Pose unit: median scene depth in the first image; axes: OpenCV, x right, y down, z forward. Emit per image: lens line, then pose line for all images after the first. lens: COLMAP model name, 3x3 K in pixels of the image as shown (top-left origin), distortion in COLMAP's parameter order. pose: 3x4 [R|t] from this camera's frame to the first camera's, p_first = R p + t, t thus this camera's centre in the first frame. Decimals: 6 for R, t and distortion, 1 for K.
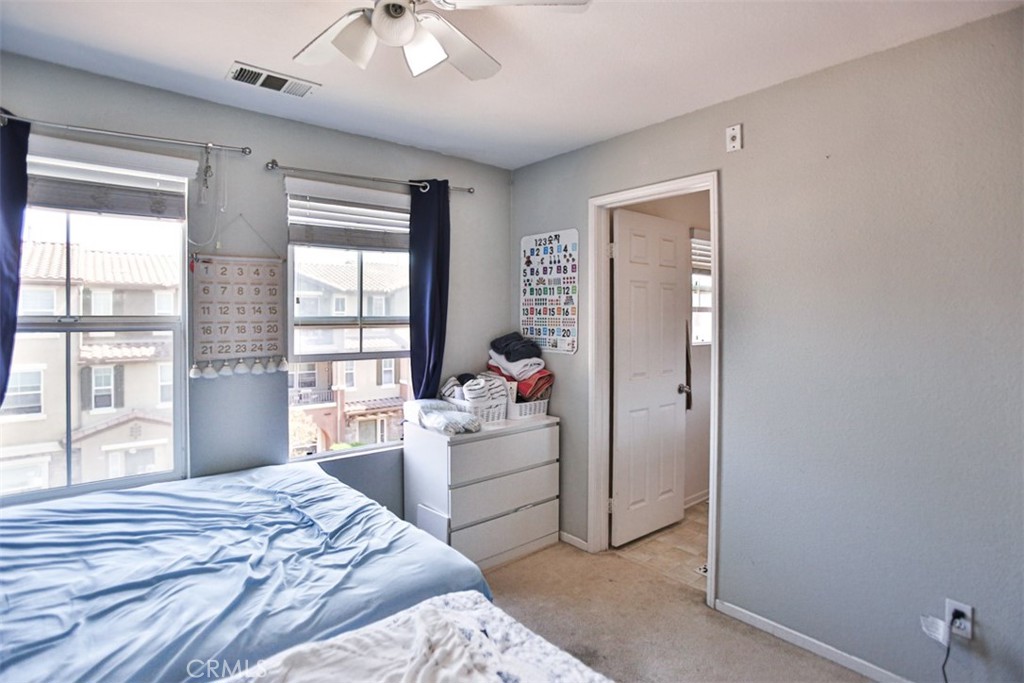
lens RADIAL K [[504.5, 0, 512.1], [0, 504.5, 318.7], [0, 0, 1]] dist [-0.003372, -0.000768]
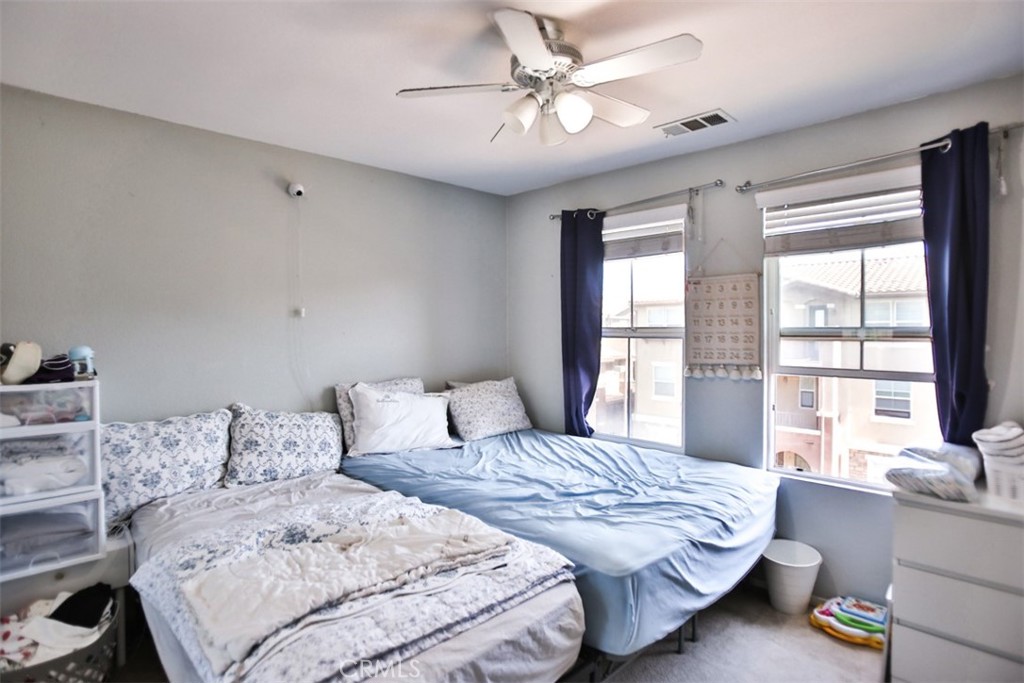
lens RADIAL K [[532.7, 0, 505.8], [0, 532.7, 340.7], [0, 0, 1]] dist [-0.089750, 0.041122]
pose [[0.127525, 0.022948, -0.991570, 0.561809], [-0.001386, 0.999735, 0.022959, -0.001481], [0.991834, -0.001553, 0.127523, 0.351992]]
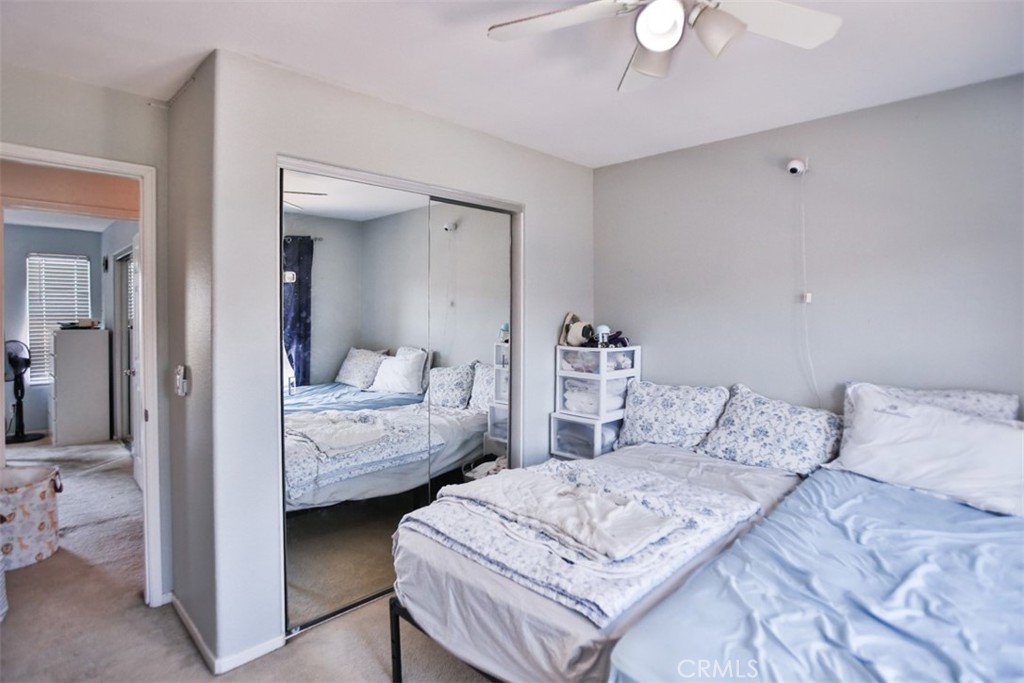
lens RADIAL K [[526.4, 0, 502.8], [0, 526.4, 309.1], [0, 0, 1]] dist [-0.071598, 0.029802]
pose [[-0.989945, -0.001917, -0.141438, 0.128124], [-0.001593, 0.999996, -0.002404, -0.009599], [0.141442, -0.002154, -0.989944, 0.983882]]
